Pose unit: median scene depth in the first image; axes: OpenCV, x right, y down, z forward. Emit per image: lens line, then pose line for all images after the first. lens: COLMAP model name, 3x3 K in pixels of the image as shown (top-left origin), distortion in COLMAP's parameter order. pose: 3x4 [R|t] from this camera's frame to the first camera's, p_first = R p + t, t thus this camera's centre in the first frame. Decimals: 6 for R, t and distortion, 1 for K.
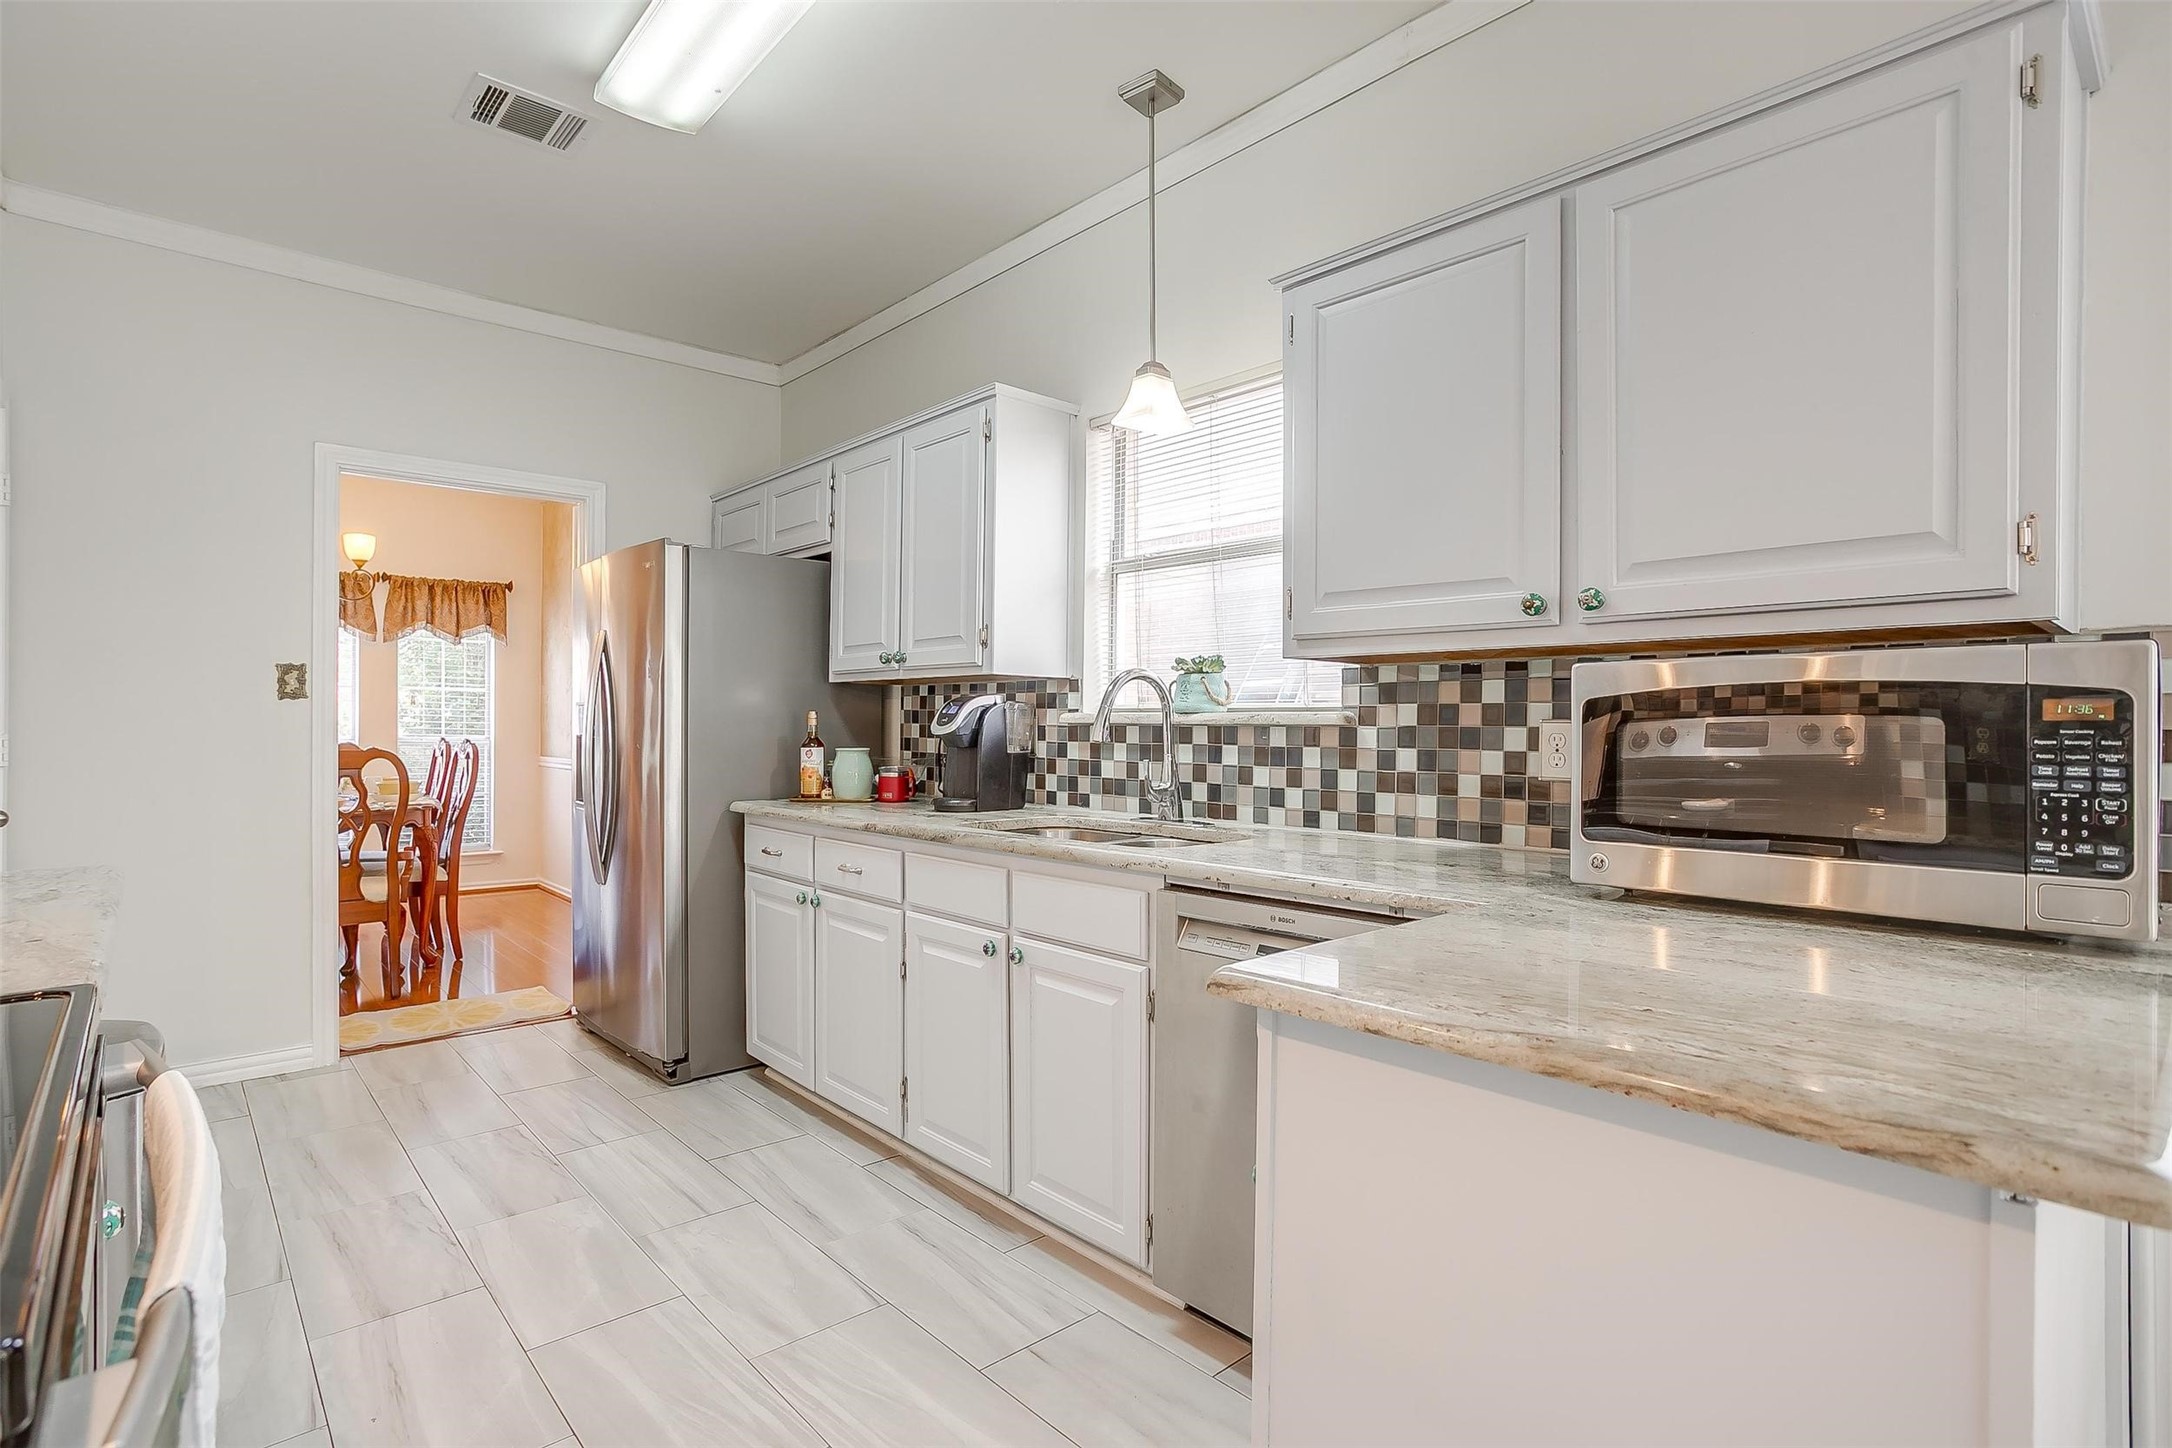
lens RADIAL K [[1028.3, 0, 1062.7], [0, 1028.3, 731.4], [0, 0, 1]] dist [-0.060109, 0.028863]
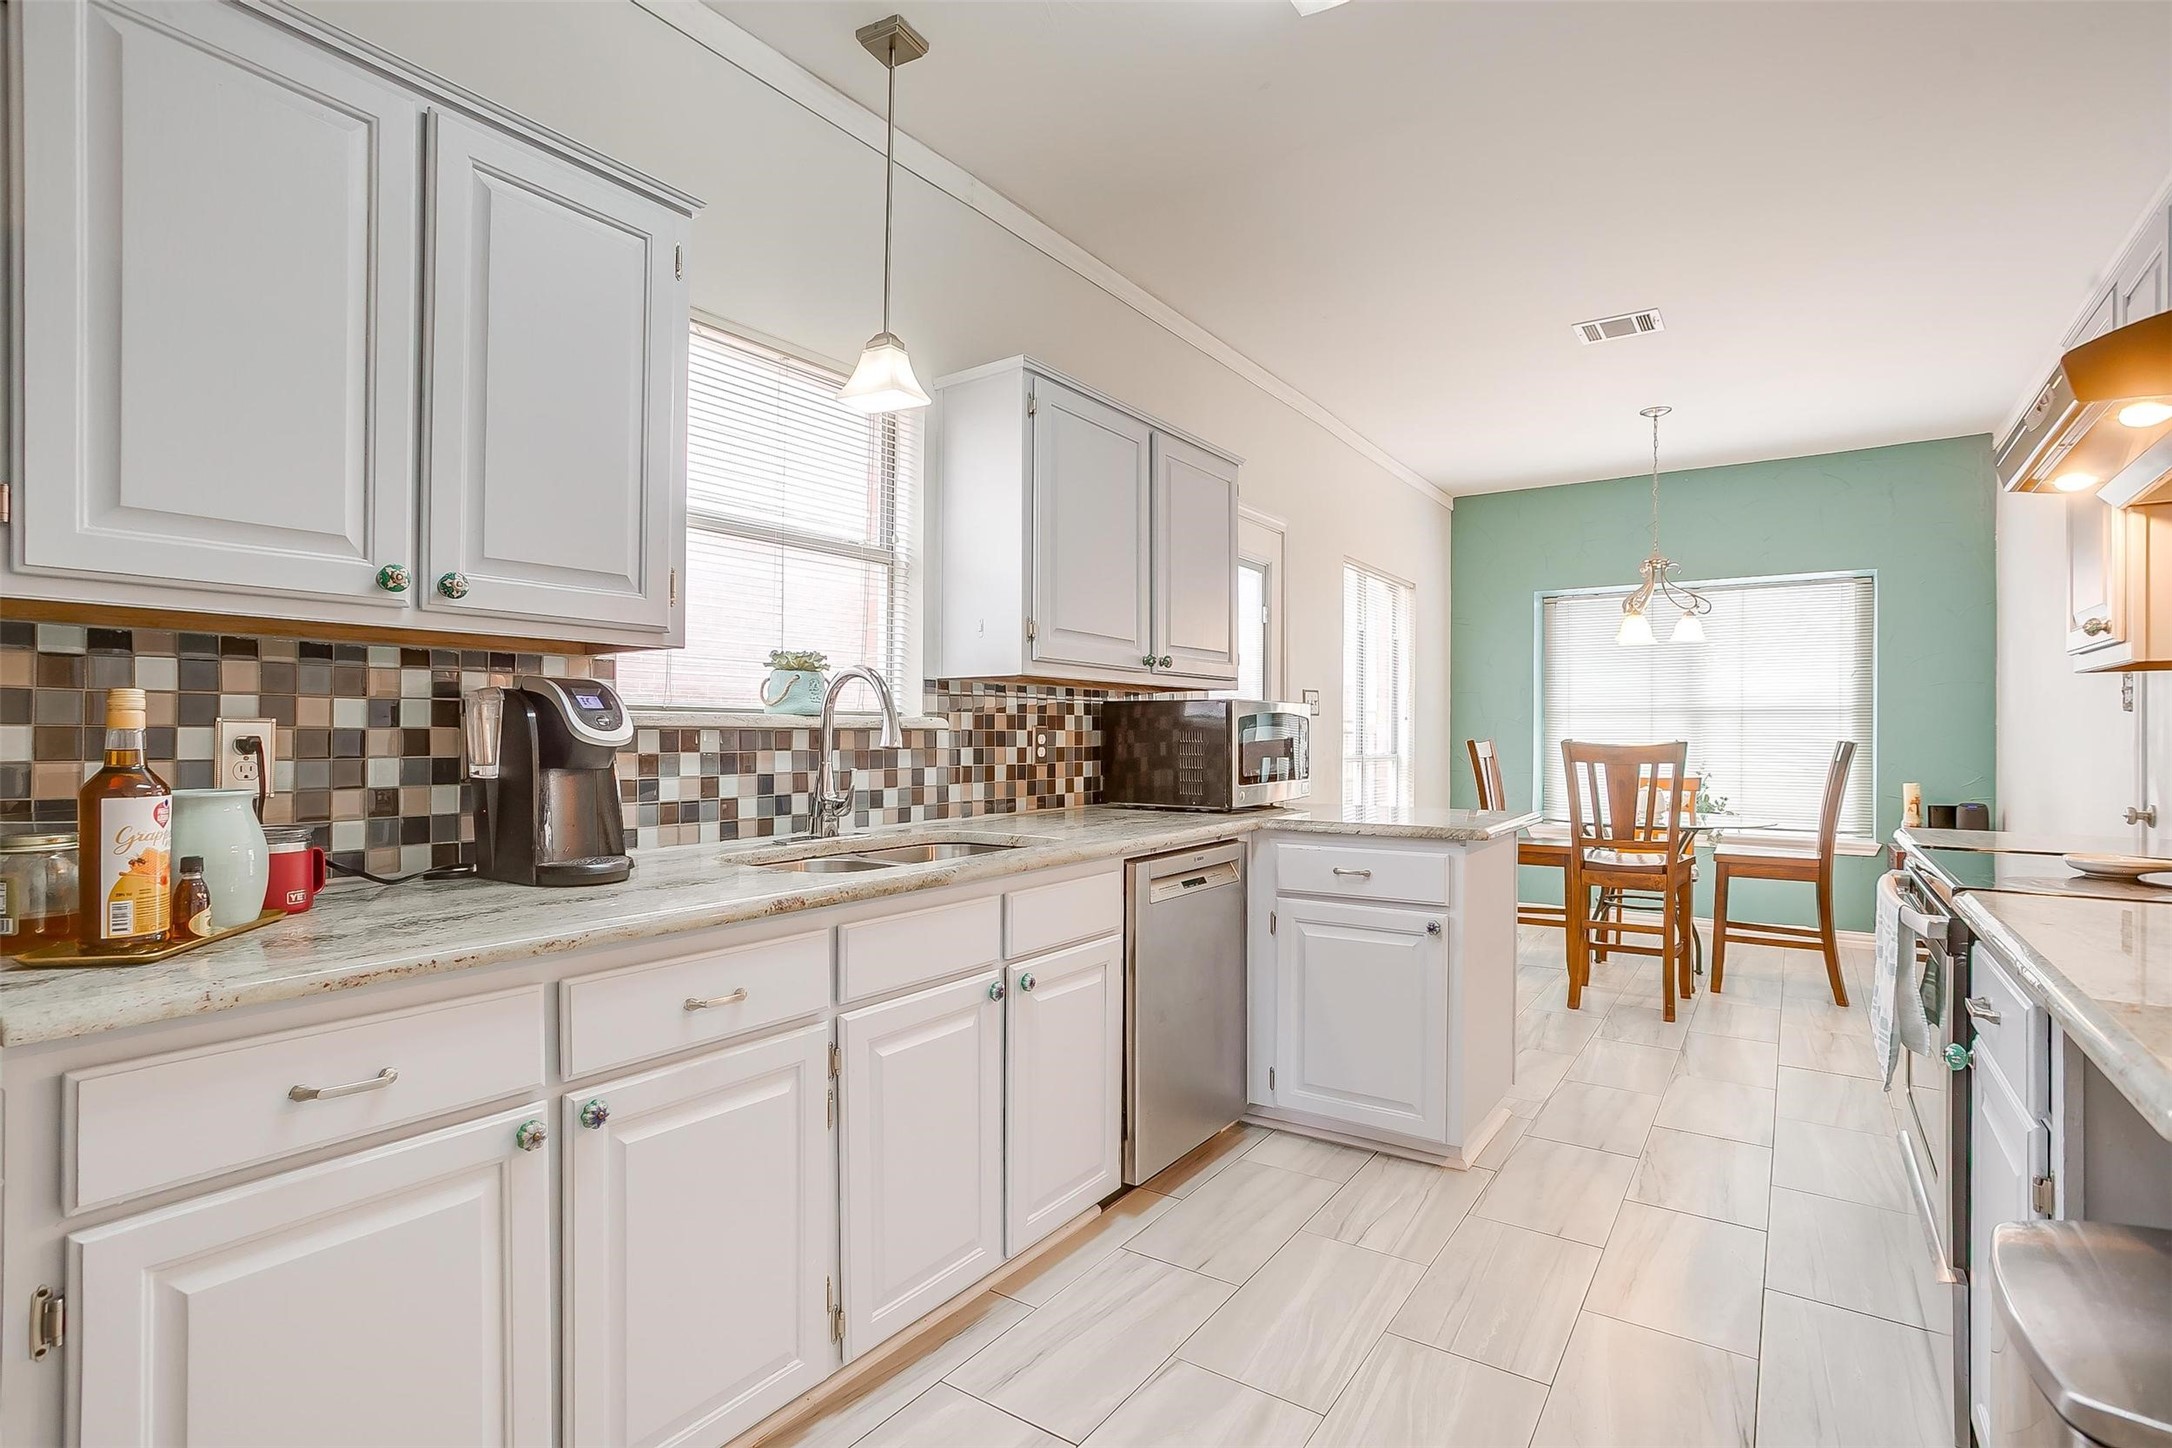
lens RADIAL K [[1058.4, 0, 1067.0], [0, 1058.4, 728.5], [0, 0, 1]] dist [-0.059921, 0.035110]
pose [[-0.218249, -0.003827, 0.975886, -0.887343], [0.000181, 0.999992, 0.003962, -0.010894], [-0.975893, 0.001041, -0.218247, 1.068402]]
